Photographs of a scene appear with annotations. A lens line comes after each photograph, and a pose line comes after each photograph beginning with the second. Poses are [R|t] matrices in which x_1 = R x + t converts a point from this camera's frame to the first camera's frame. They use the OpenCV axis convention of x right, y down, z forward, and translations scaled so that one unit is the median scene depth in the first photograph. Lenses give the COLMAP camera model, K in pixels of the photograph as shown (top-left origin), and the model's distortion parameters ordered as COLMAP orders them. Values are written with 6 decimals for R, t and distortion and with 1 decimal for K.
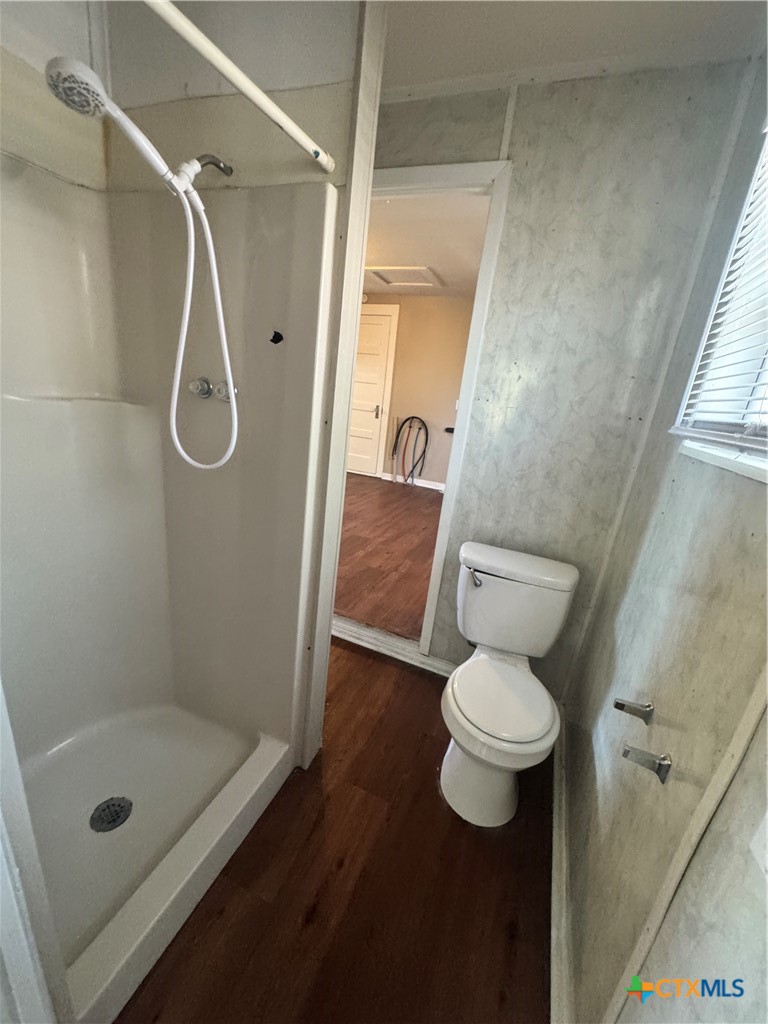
lens RADIAL K [[409.7, 0, 383.1], [0, 409.7, 512.3], [0, 0, 1]] dist [-0.009502, 0.000444]
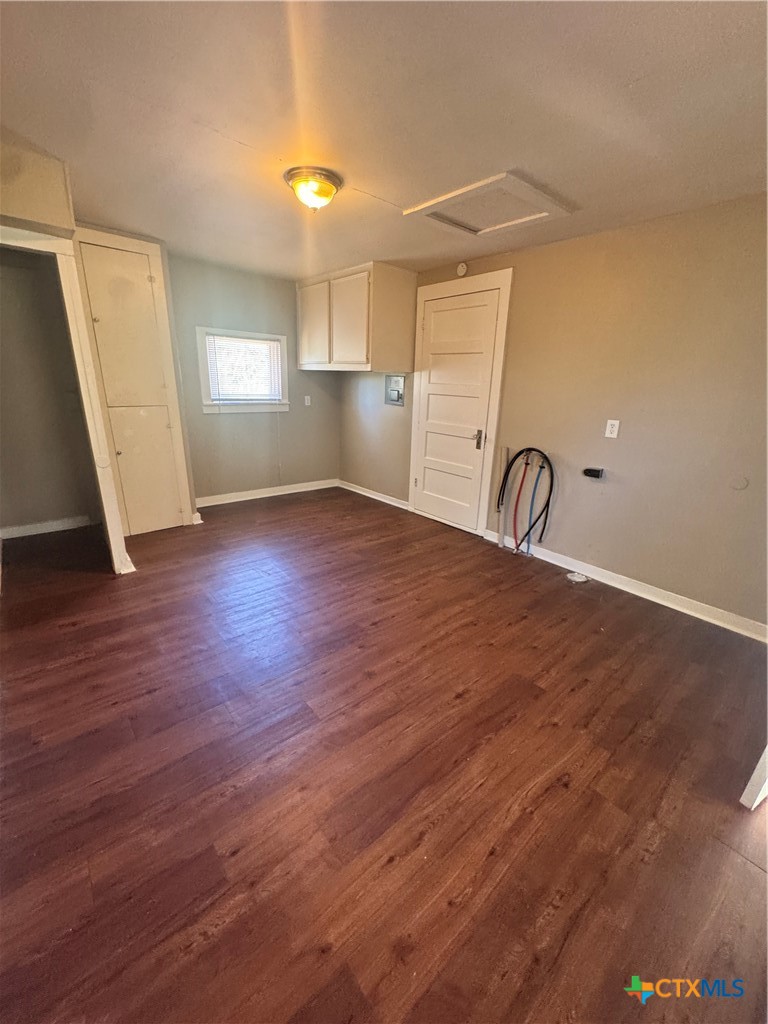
lens RADIAL K [[409.7, 0, 383.5], [0, 409.7, 513.3], [0, 0, 1]] dist [-0.009502, 0.000444]
pose [[0.888949, 0.064440, -0.453450, 0.156897], [-0.065468, 0.997764, 0.013447, -0.125437], [0.453302, 0.017733, 0.891180, 0.345281]]
